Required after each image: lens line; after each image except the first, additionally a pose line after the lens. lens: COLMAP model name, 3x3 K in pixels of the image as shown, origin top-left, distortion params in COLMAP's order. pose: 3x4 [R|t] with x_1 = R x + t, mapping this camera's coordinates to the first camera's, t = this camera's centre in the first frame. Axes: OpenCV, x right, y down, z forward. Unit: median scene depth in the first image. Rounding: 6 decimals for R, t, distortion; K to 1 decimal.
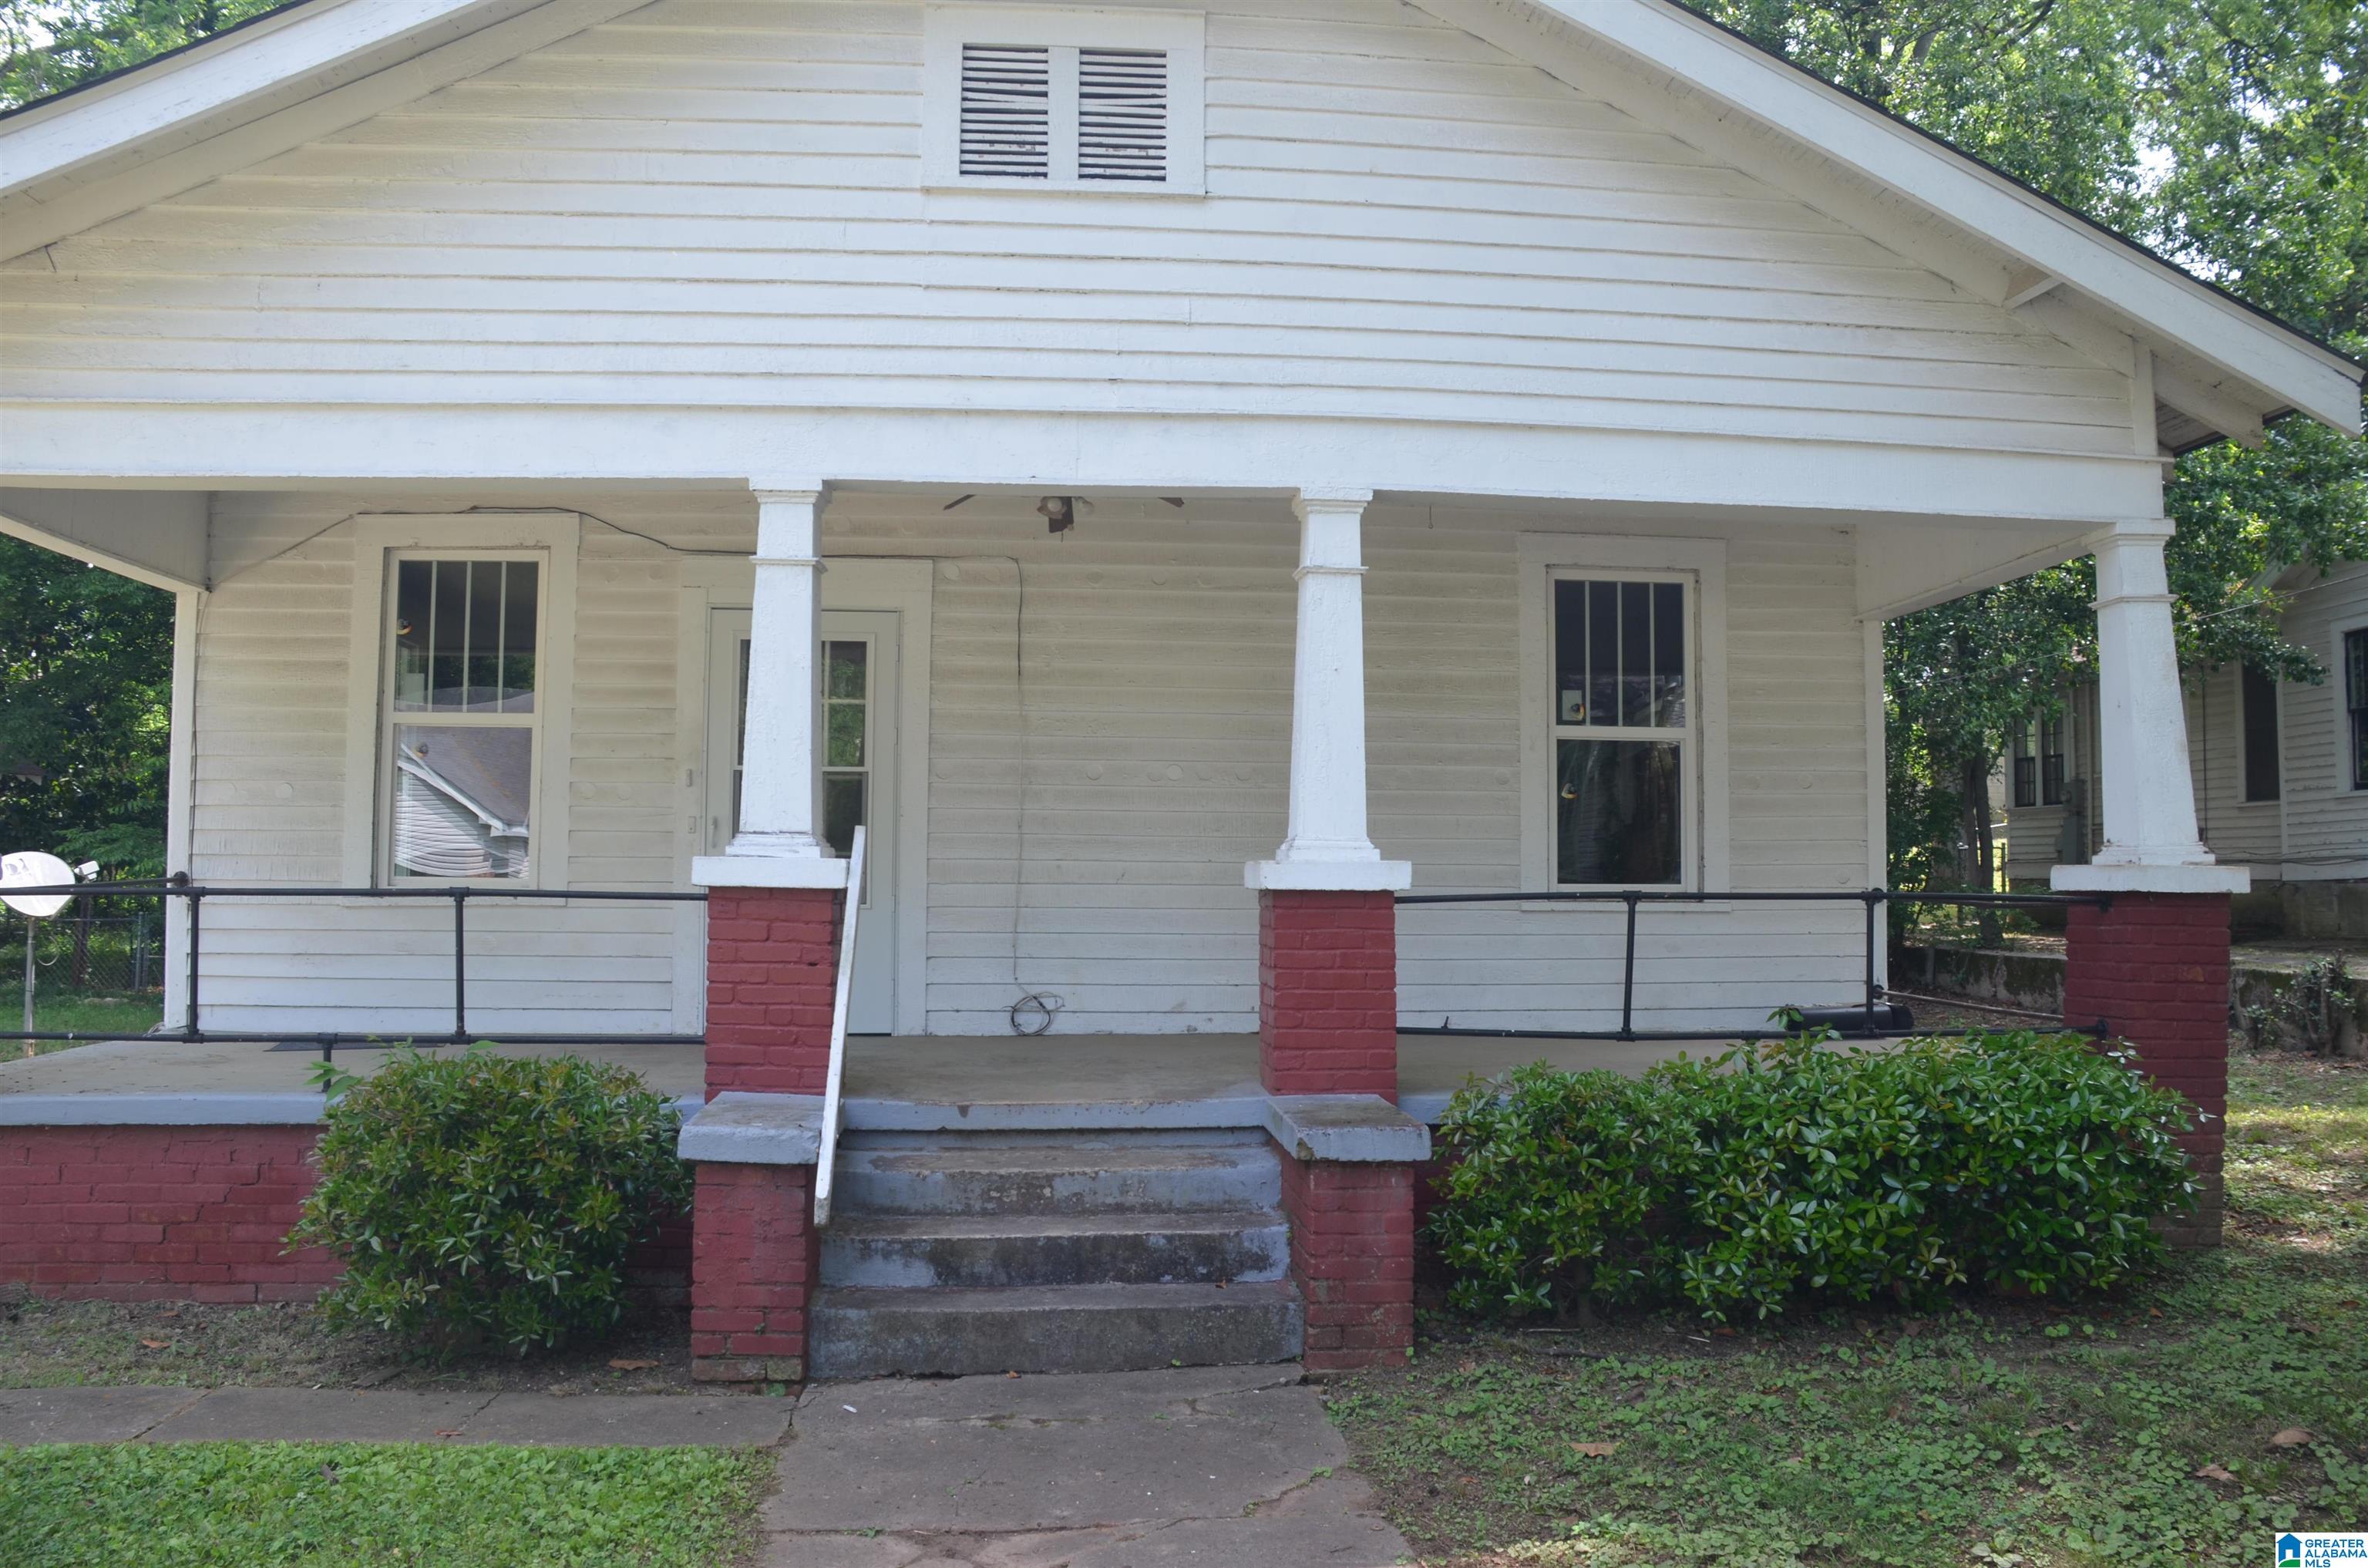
lens RADIAL K [[1834.0, 0, 1214.1], [0, 1834.0, 804.4], [0, 0, 1]] dist [-0.163954, 0.113447]
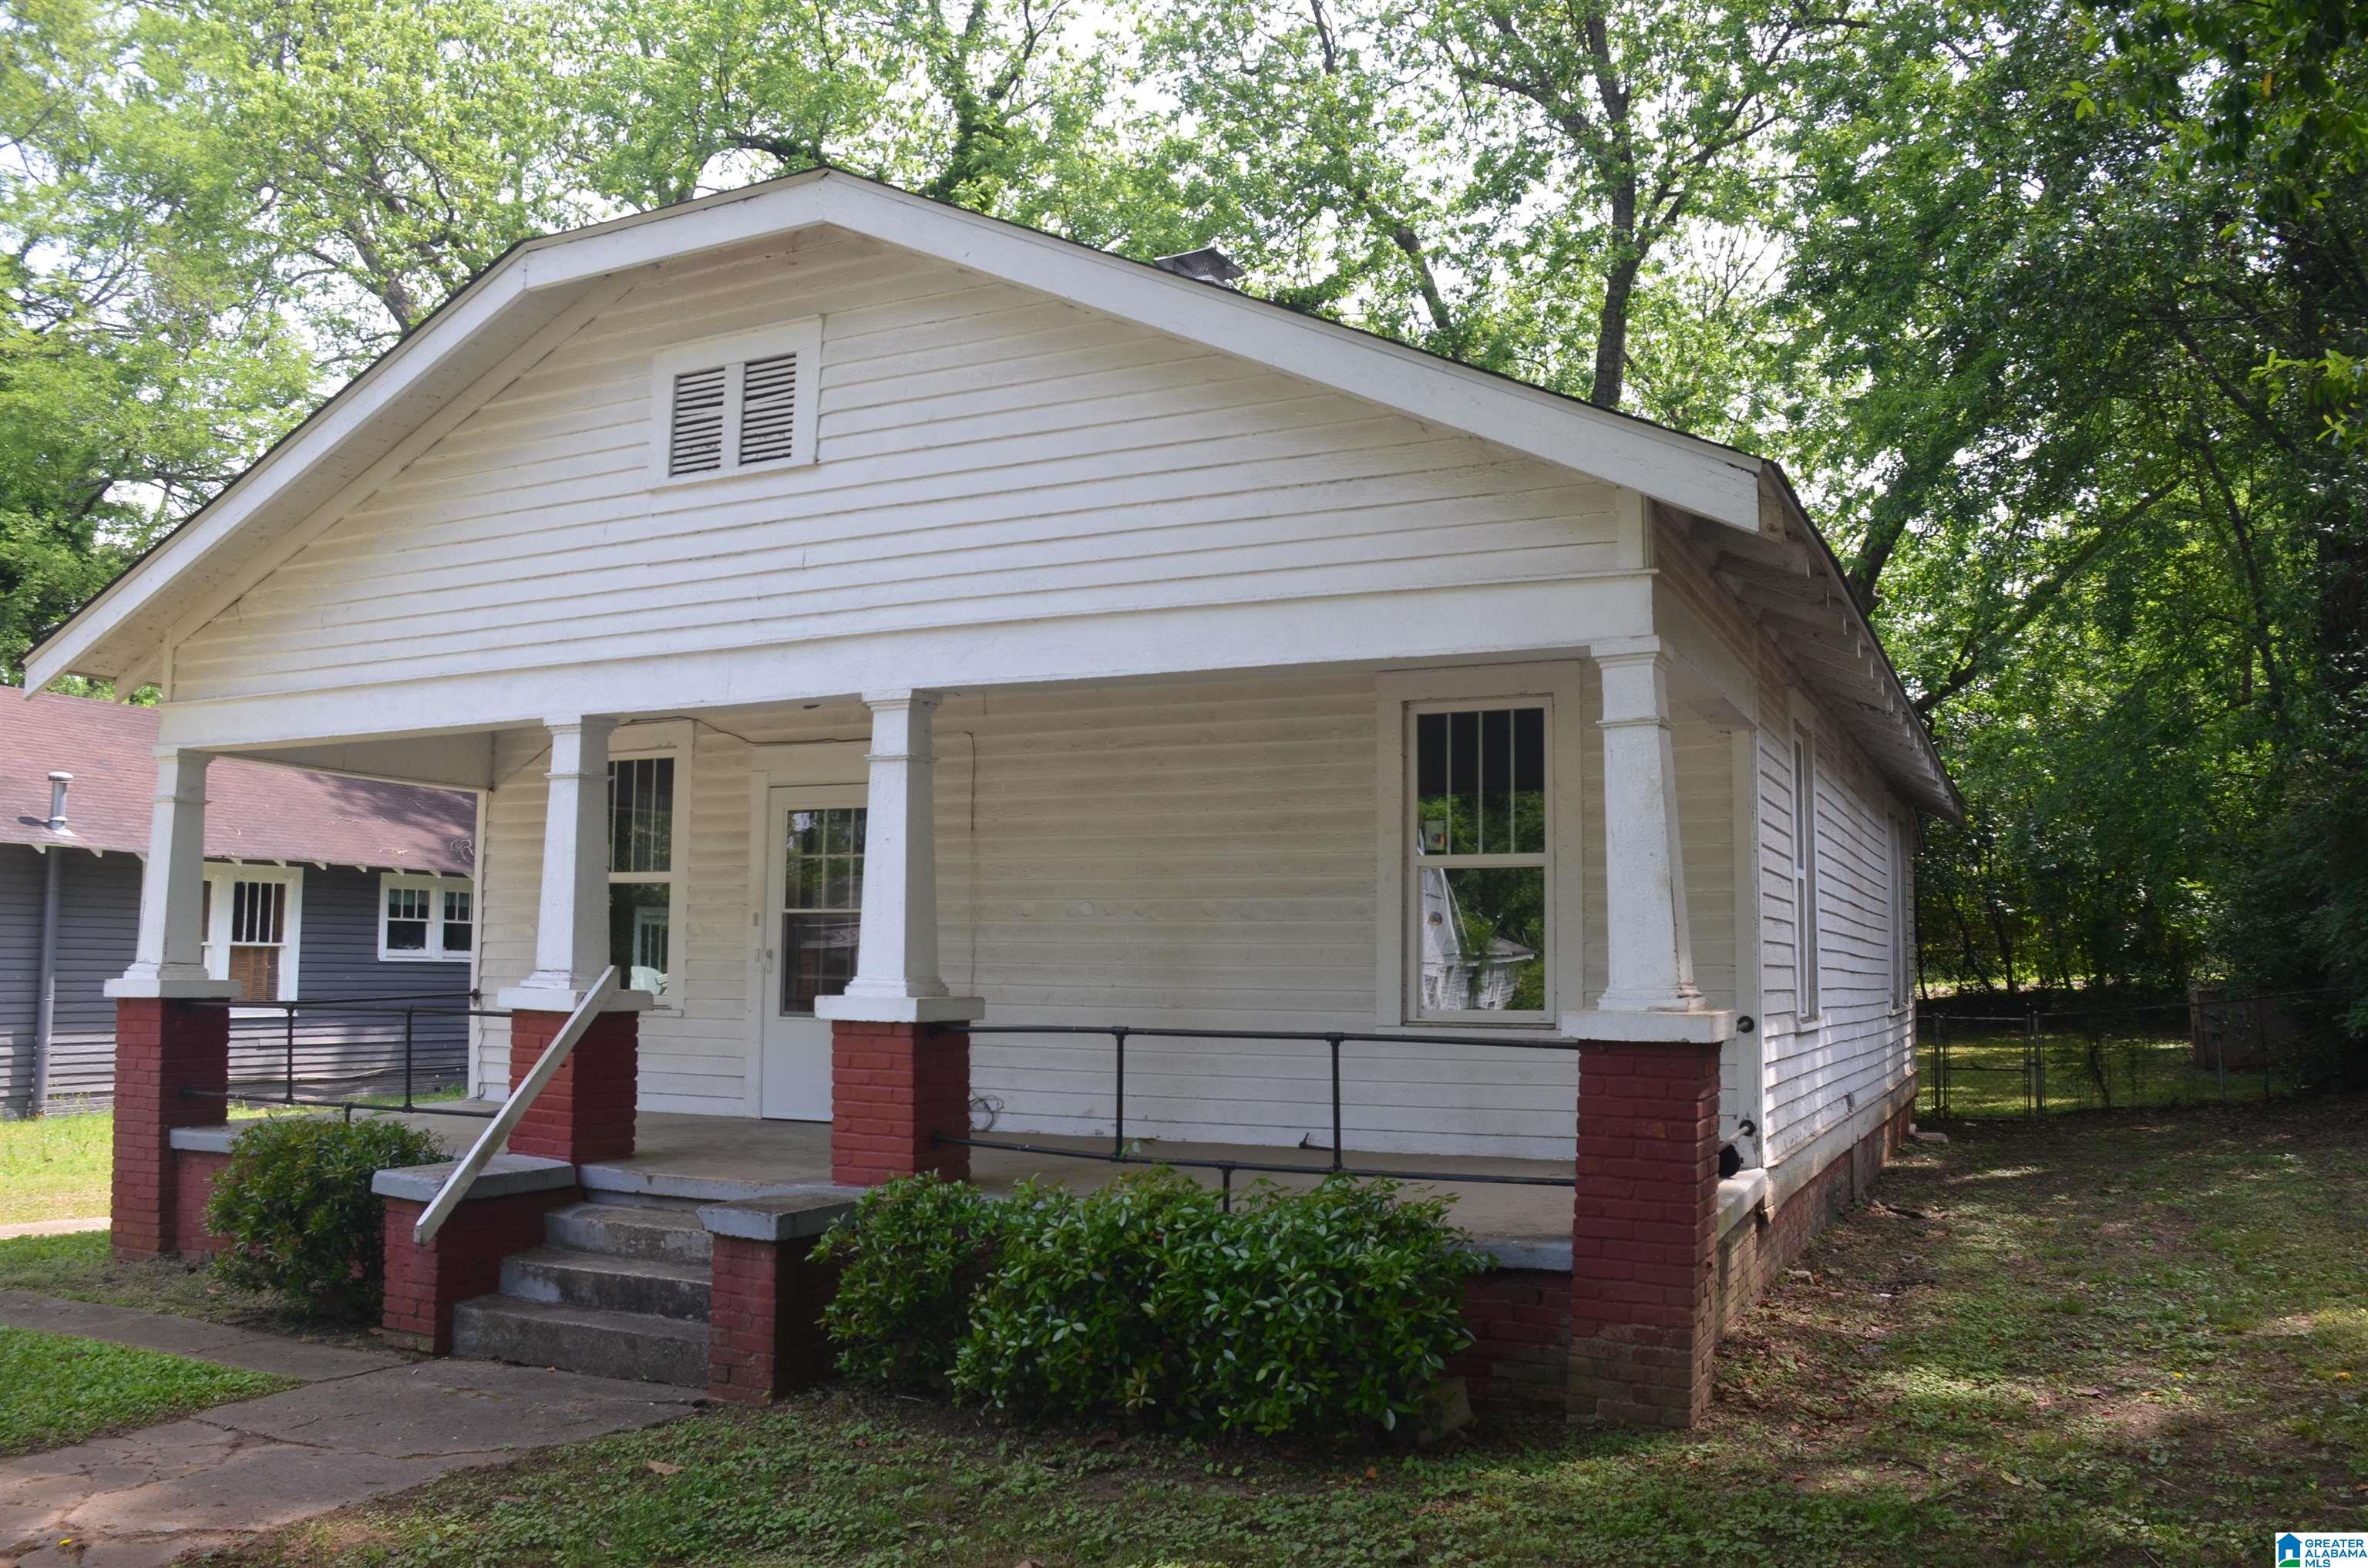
lens RADIAL K [[1841.4, 0, 1204.4], [0, 1841.4, 797.1], [0, 0, 1]] dist [-0.160493, 0.109745]
pose [[0.857766, -0.047358, -0.511855, 0.873628], [0.020864, 0.998134, -0.057387, -0.026870], [0.513617, 0.038545, 0.857153, 0.059825]]
